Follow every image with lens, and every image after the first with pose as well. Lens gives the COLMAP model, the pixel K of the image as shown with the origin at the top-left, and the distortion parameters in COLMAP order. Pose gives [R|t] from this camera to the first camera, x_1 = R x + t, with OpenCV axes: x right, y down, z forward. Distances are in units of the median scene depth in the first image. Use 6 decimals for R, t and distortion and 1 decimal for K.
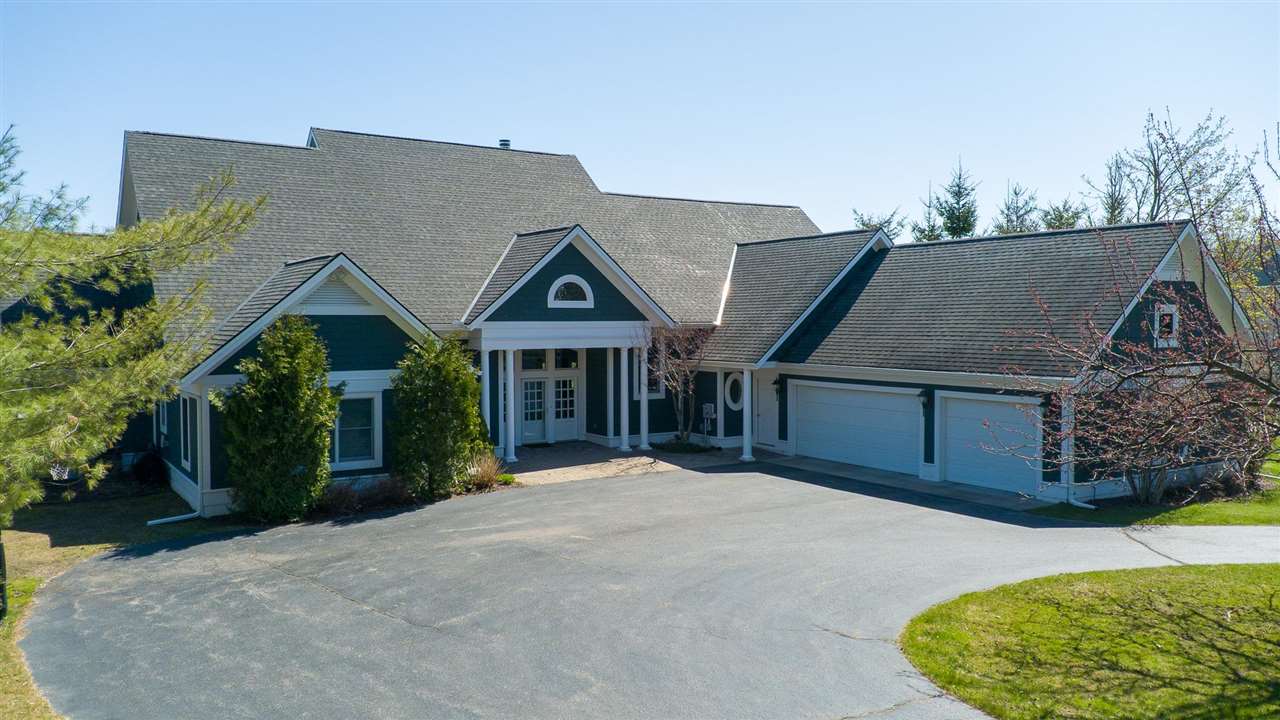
lens RADIAL K [[1001.0, 0, 645.2], [0, 1001.0, 361.7], [0, 0, 1]] dist [0.059638, -0.051795]
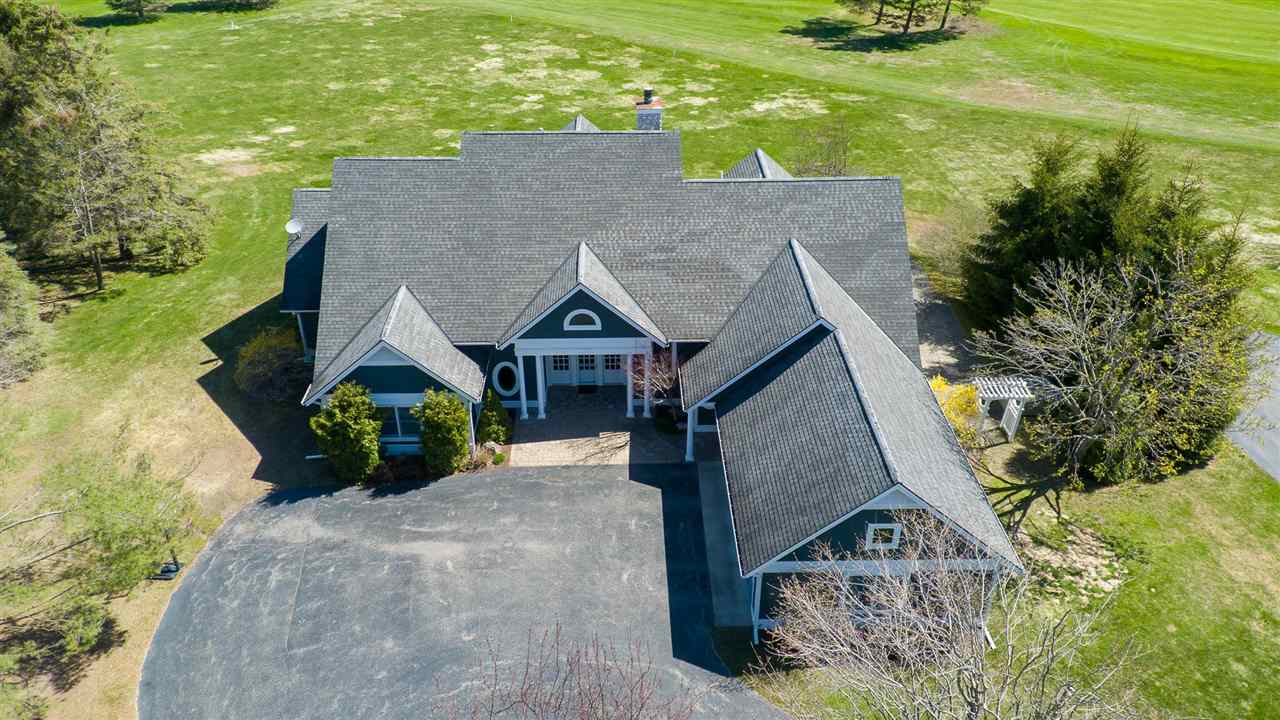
lens RADIAL K [[1001.0, 0, 642.0], [0, 1001.0, 360.0], [0, 0, 1]] dist [0.059638, -0.051795]
pose [[0.860440, 0.251250, -0.443301, 0.639995], [-0.023266, 0.888448, 0.458387, -0.673496], [0.509020, -0.384101, 0.770302, -0.048449]]
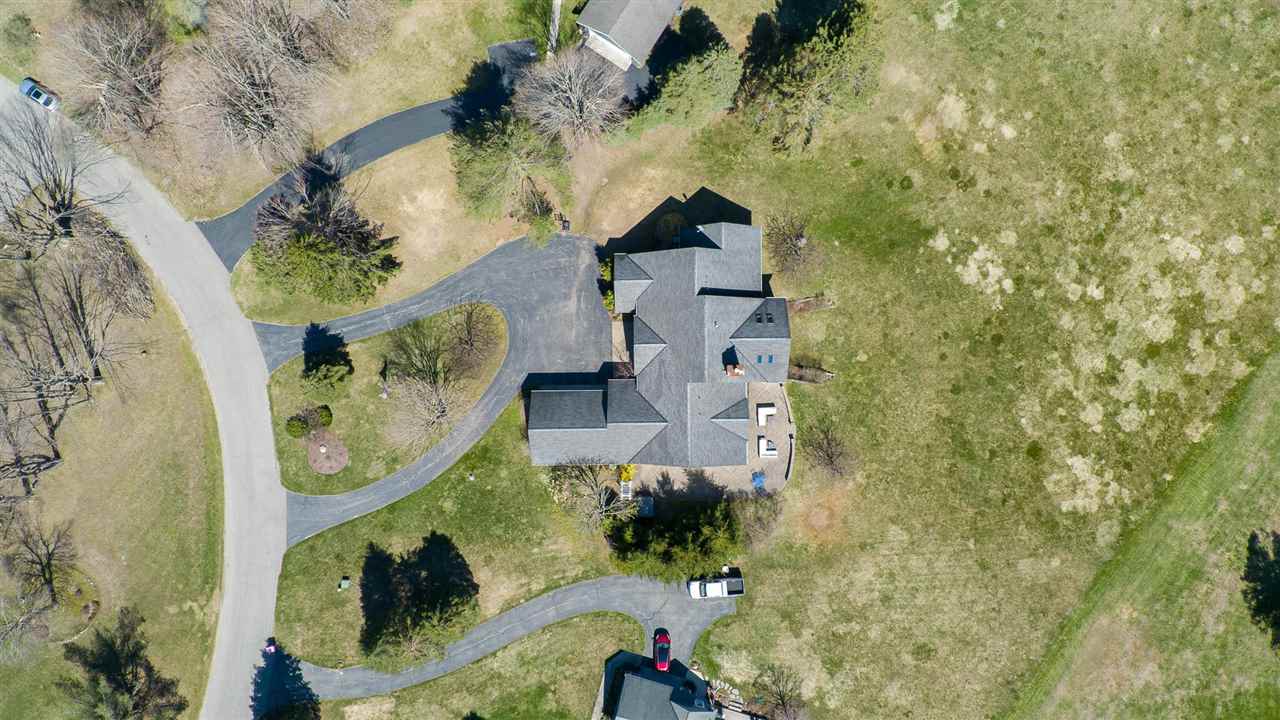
lens RADIAL K [[1001.0, 0, 639.6], [0, 1001.0, 358.7], [0, 0, 1]] dist [0.059638, -0.051795]
pose [[-0.523558, 0.851959, -0.007284, 0.005204], [-0.028001, -0.008662, 0.999570, -4.045873], [0.851530, 0.523537, 0.028391, 0.930286]]
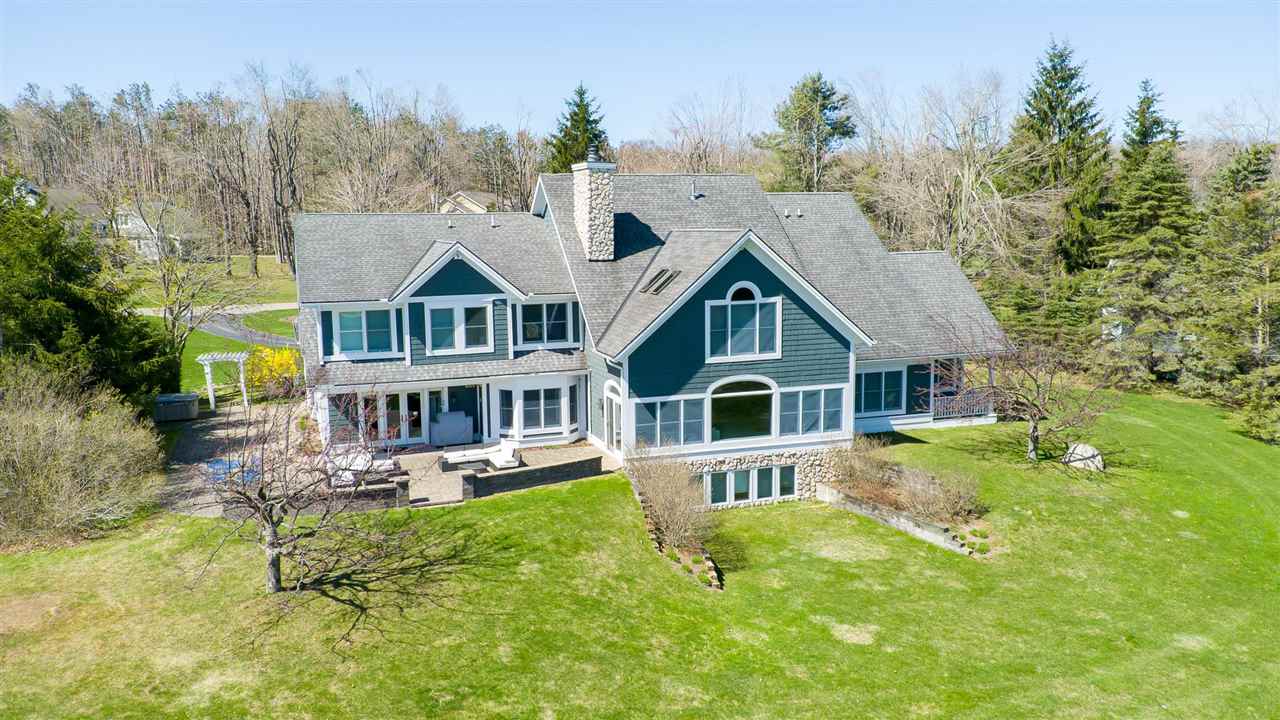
lens RADIAL K [[1001.0, 0, 635.6], [0, 1001.0, 352.9], [0, 0, 1]] dist [0.059638, -0.051795]
pose [[-0.975383, -0.025621, 0.219023, -0.515763], [0.013581, 0.984363, 0.175629, -0.291304], [-0.220098, 0.174280, -0.959783, 2.651192]]
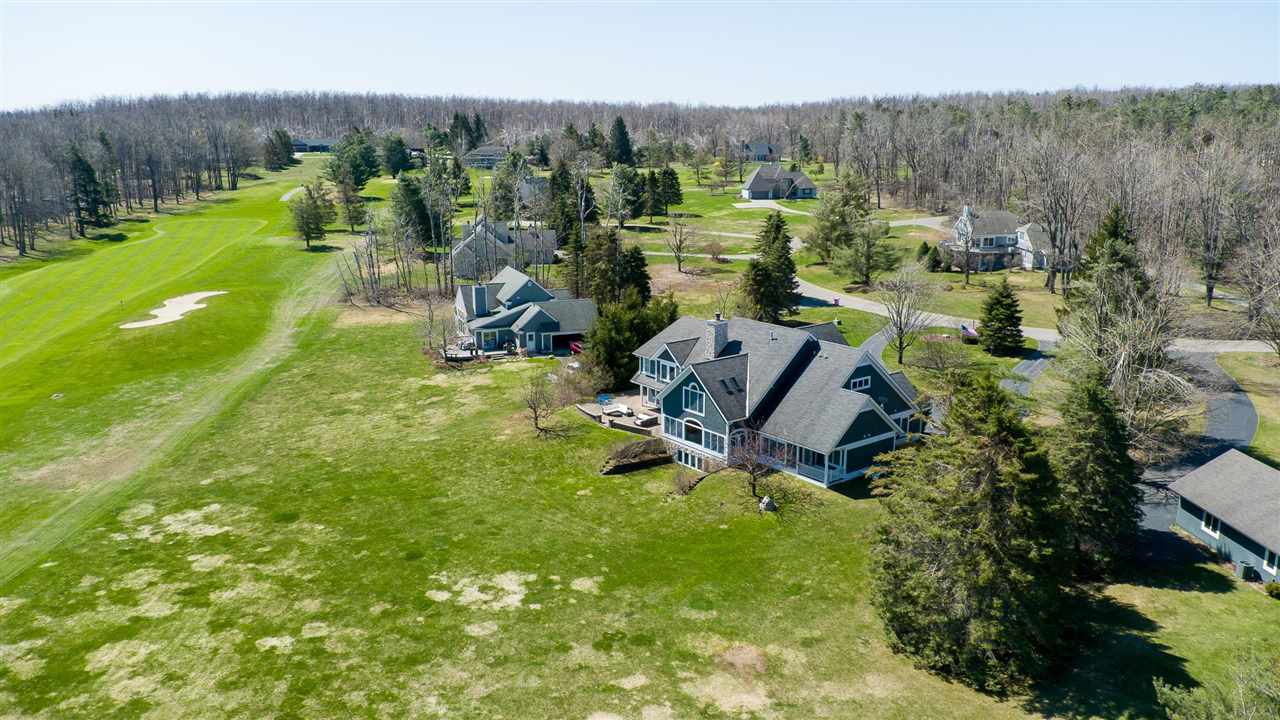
lens RADIAL K [[1001.0, 0, 643.2], [0, 1001.0, 359.5], [0, 0, 1]] dist [0.059638, -0.051795]
pose [[-0.113334, -0.239380, 0.964289, -3.206760], [0.040038, 0.968653, 0.245170, -0.966094], [-0.992750, 0.066394, -0.100197, 1.923417]]
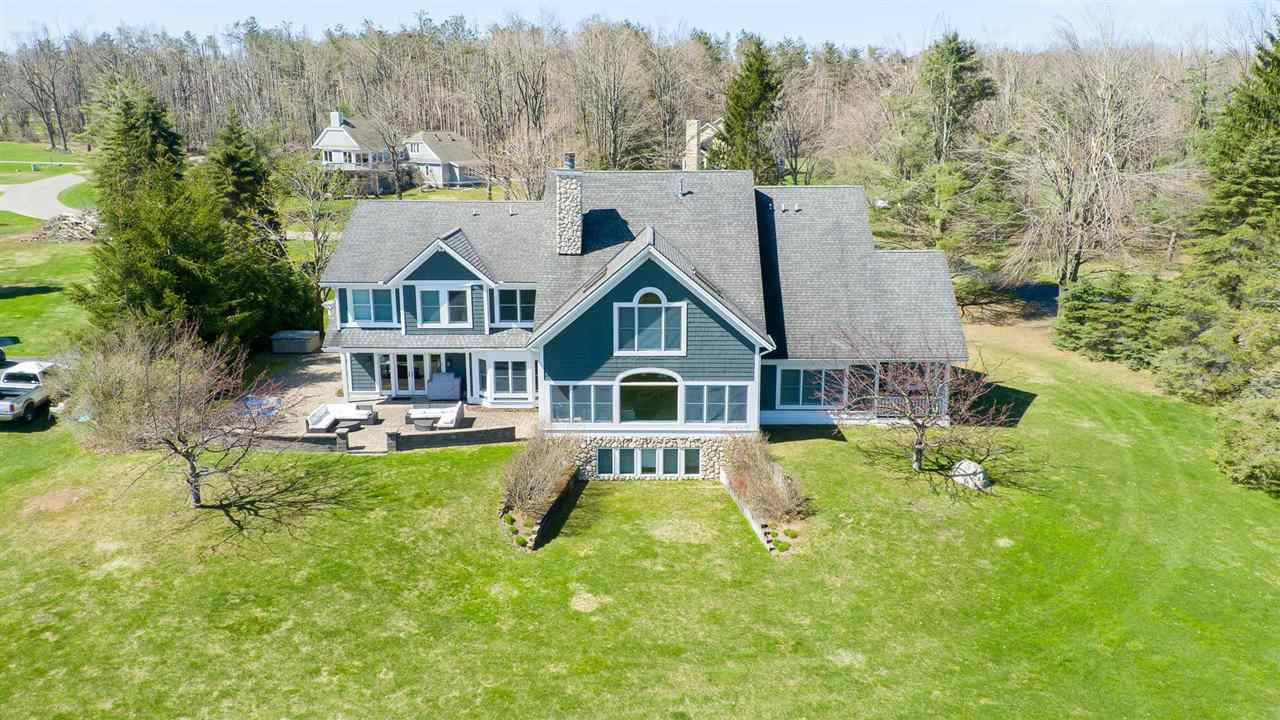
lens RADIAL K [[1001.0, 0, 638.7], [0, 1001.0, 367.6], [0, 0, 1]] dist [0.059638, -0.051795]
pose [[-0.844170, -0.135154, 0.518759, -1.076094], [0.016246, 0.960803, 0.276757, -0.433154], [-0.535830, 0.242058, -0.808885, 2.597832]]
